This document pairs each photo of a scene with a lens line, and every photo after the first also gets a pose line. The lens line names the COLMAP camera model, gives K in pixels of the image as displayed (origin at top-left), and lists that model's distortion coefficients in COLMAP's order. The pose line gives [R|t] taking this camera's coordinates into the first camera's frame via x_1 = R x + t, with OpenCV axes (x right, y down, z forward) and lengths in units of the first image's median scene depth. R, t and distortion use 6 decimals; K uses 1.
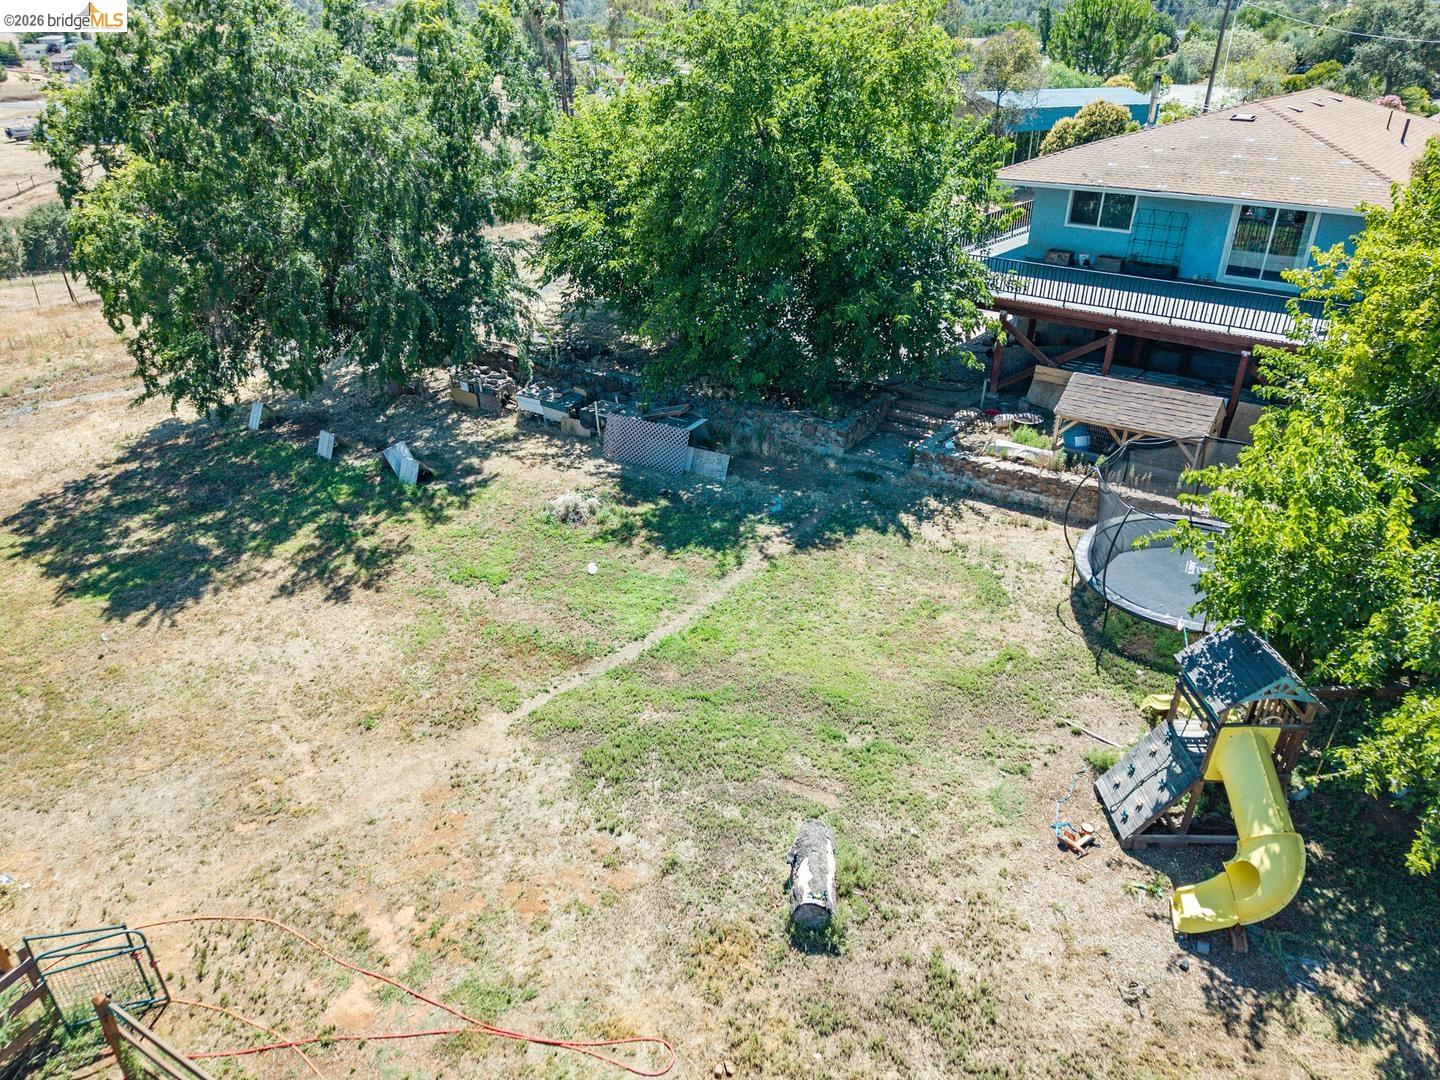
lens RADIAL K [[957.3, 0, 720.0], [0, 957.3, 540.0], [0, 0, 1]] dist [0.014164, -0.016917]
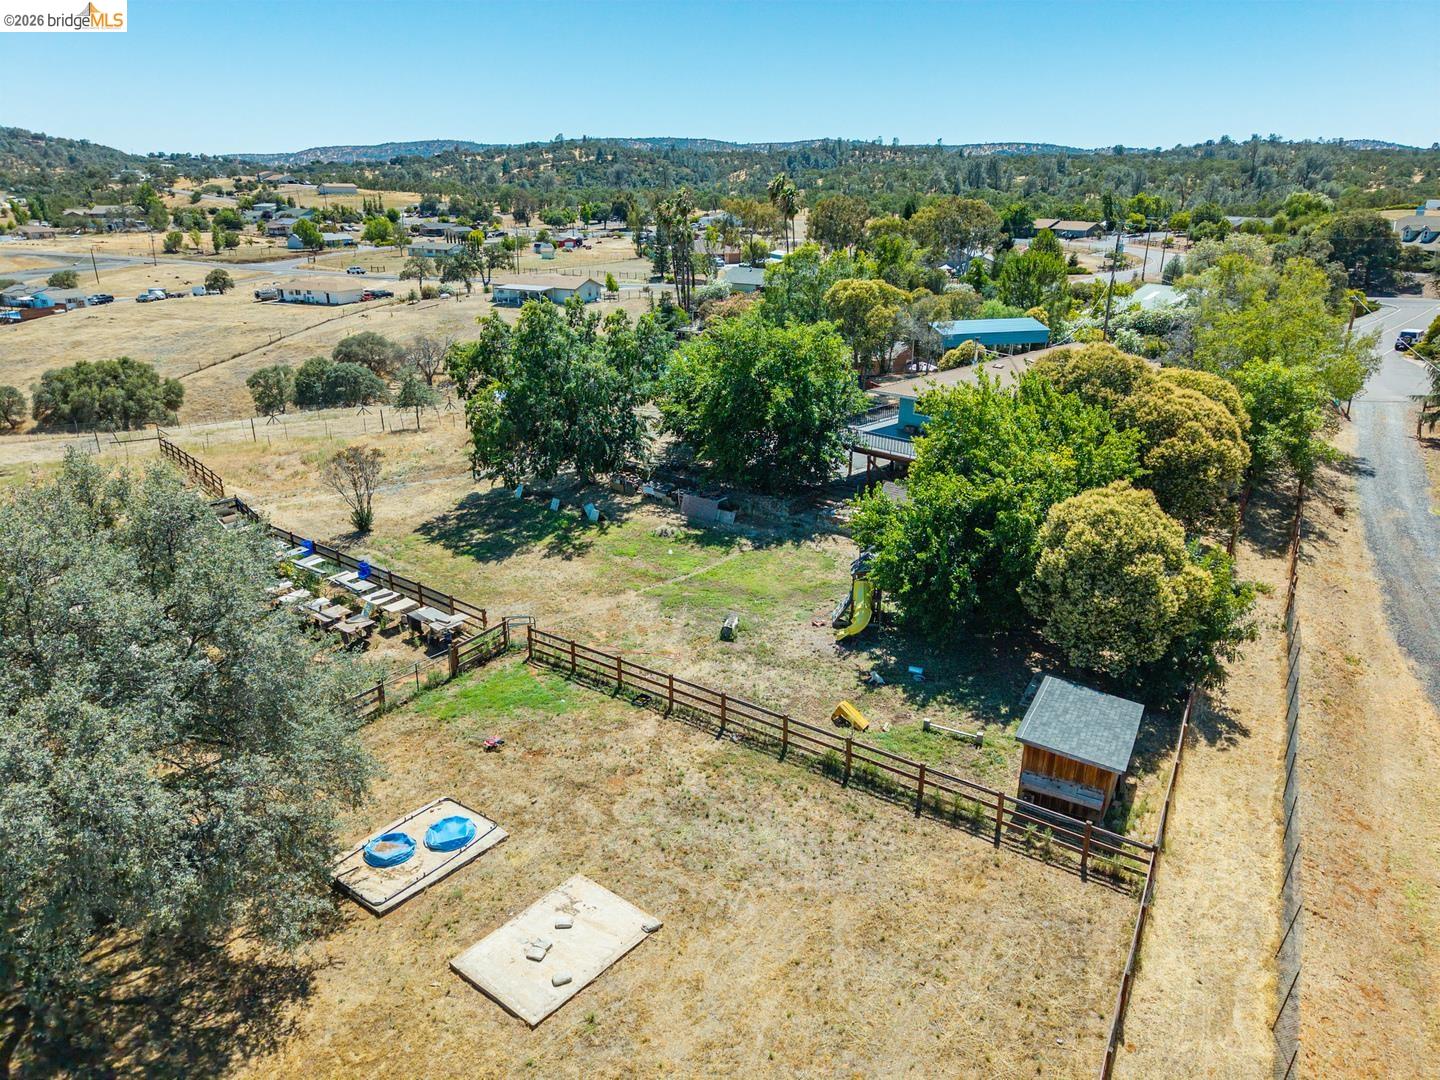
lens RADIAL K [[957.3, 0, 720.0], [0, 957.3, 540.0], [0, 0, 1]] dist [0.014164, -0.016917]
pose [[0.993407, 0.042674, -0.106405, 0.225928], [-0.056625, 0.989666, -0.131739, 0.284753], [0.099684, 0.136896, 0.985557, -1.260343]]
